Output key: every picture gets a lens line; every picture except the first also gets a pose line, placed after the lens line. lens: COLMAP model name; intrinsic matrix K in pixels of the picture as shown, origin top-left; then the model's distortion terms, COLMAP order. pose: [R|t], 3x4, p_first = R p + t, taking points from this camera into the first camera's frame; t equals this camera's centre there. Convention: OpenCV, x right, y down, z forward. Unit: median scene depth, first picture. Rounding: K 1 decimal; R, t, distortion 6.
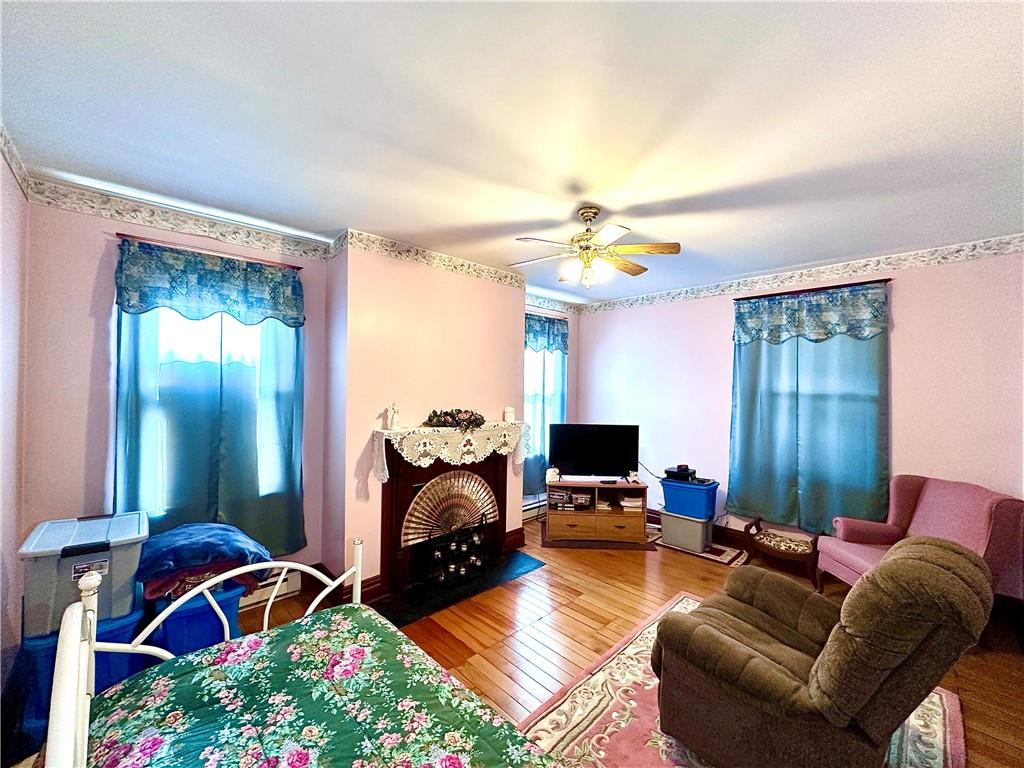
lens RADIAL K [[408.2, 0, 508.6], [0, 408.2, 383.0], [0, 0, 1]] dist [-0.002543, -0.000326]
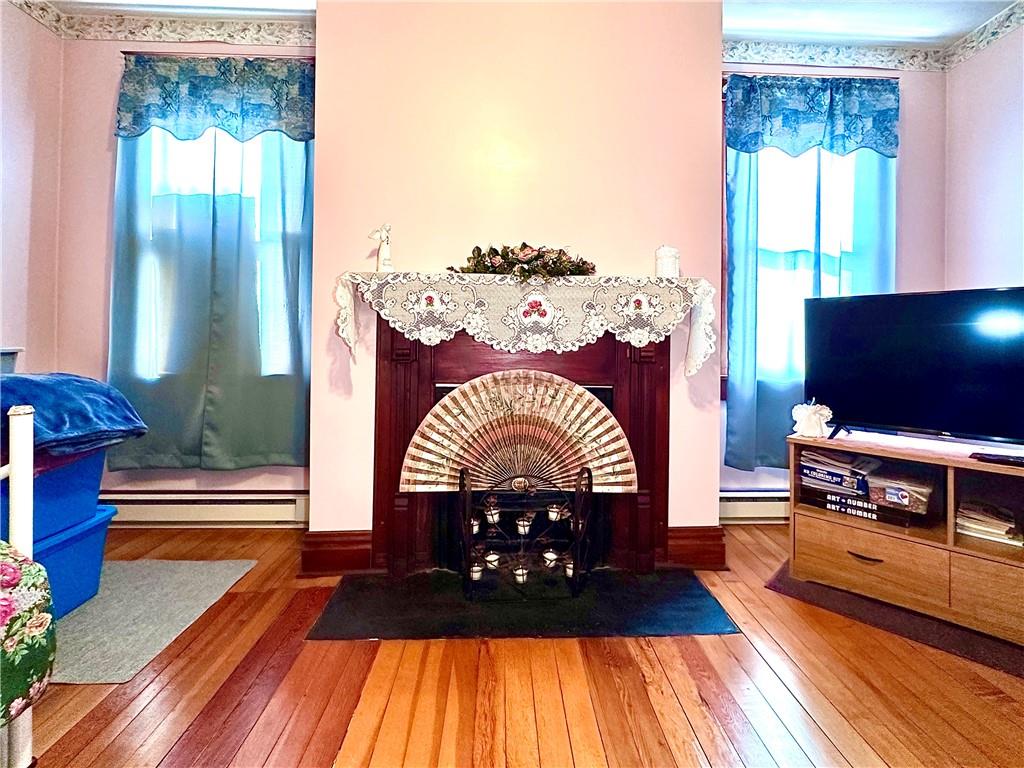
lens RADIAL K [[454.7, 0, 523.1], [0, 454.7, 338.5], [0, 0, 1]] dist [-0.001065, -0.000378]
pose [[0.758028, -0.008612, -0.652165, 0.233872], [-0.000735, 0.999901, -0.014058, 0.186677], [0.652222, 0.011136, 0.757947, 0.580680]]
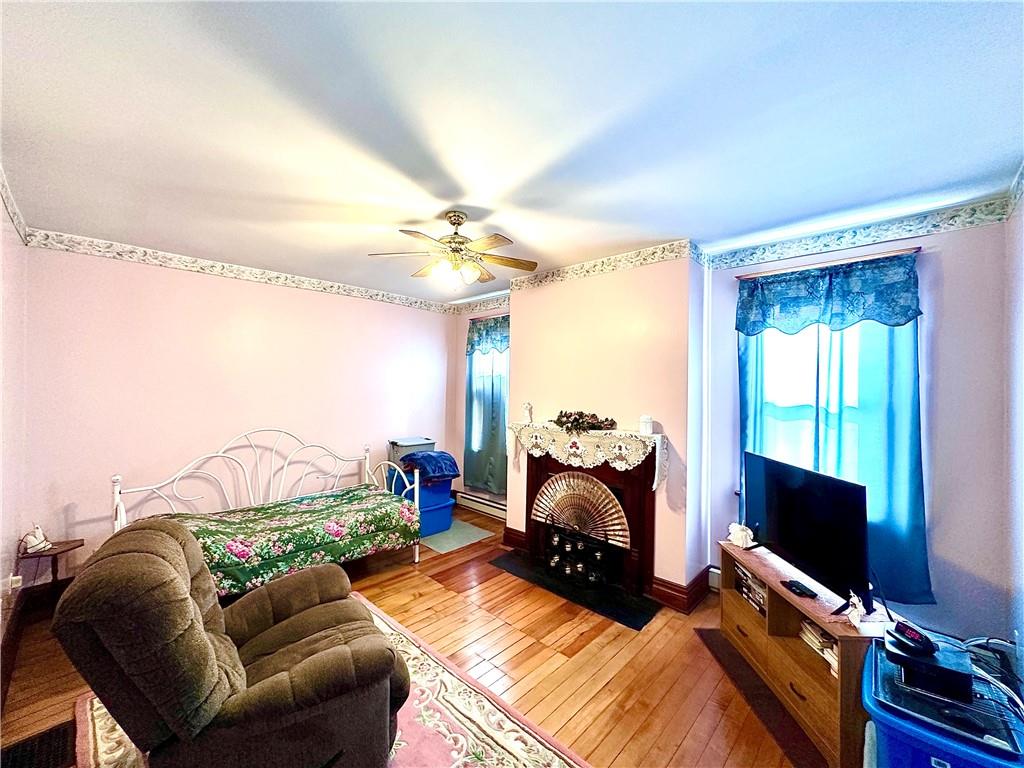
lens RADIAL K [[399.0, 0, 514.9], [0, 399.0, 387.1], [0, 0, 1]] dist [-0.002470, -0.000193]
pose [[0.067094, -0.013732, -0.997652, 0.856088], [-0.014217, 0.999791, -0.014718, 0.020915], [0.997645, 0.015171, 0.066884, 0.776888]]
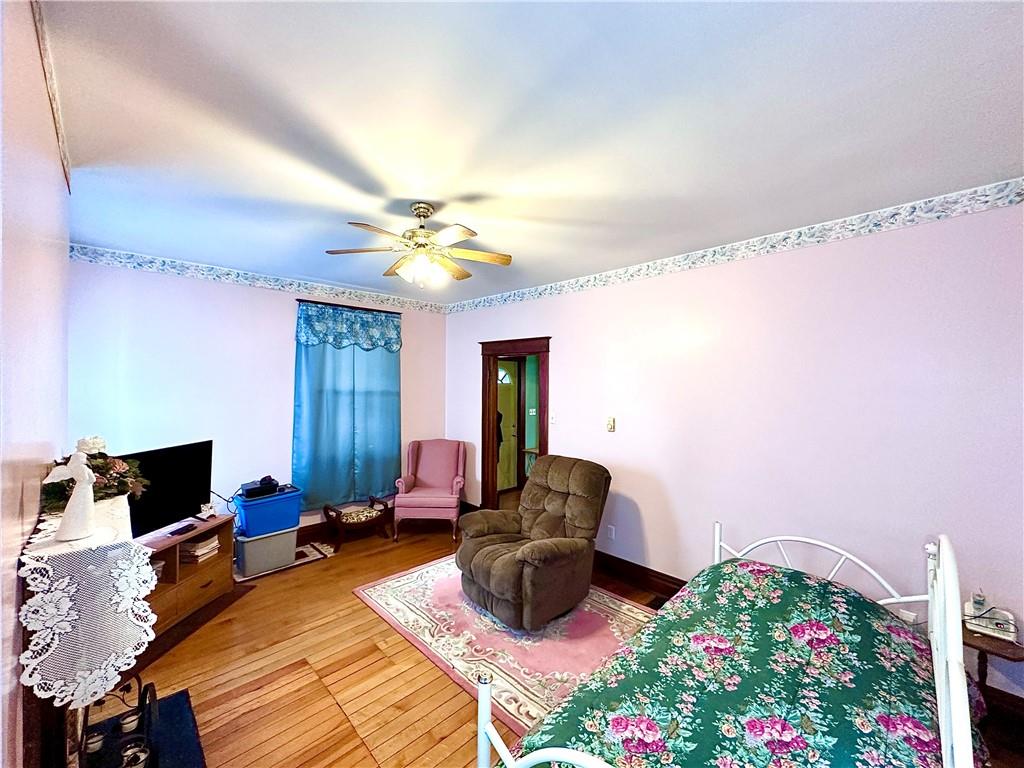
lens RADIAL K [[414.6, 0, 512.0], [0, 414.6, 384.0], [0, 0, 1]] dist [-0.000224, -0.000029]
pose [[-0.025803, -0.012438, 0.999590, -0.559640], [-0.008252, 0.999891, 0.012229, -0.015715], [-0.999633, -0.007933, -0.025903, 0.583534]]
